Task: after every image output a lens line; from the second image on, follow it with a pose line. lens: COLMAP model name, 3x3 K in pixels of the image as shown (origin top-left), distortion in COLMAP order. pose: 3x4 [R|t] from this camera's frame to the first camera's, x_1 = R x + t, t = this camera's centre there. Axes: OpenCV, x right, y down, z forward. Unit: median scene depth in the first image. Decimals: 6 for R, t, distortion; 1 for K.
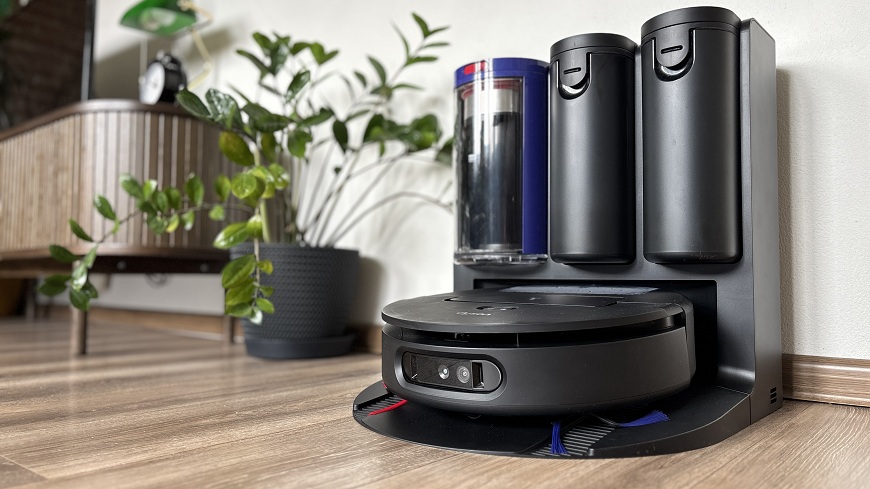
lens RADIAL K [[669.7, 0, 433.2], [0, 669.7, 246.7], [0, 0, 1]] dist [0.007185, -0.017930]
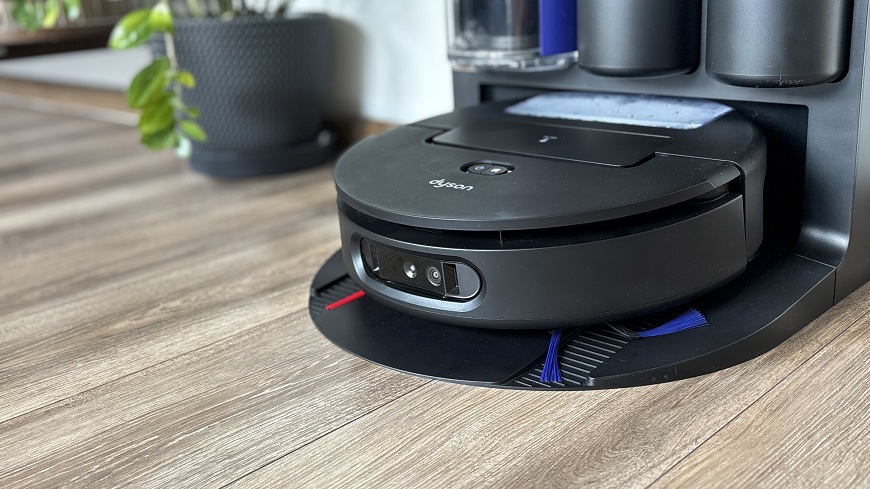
lens RADIAL K [[987.1, 0, 438.1], [0, 987.1, 242.8], [0, 0, 1]] dist [0.001281, 0.000000]
pose [[0.996390, -0.035079, -0.077312, 0.132437], [0.059683, 0.937063, 0.344021, -0.219134], [0.060379, -0.347393, 0.935774, -0.028493]]
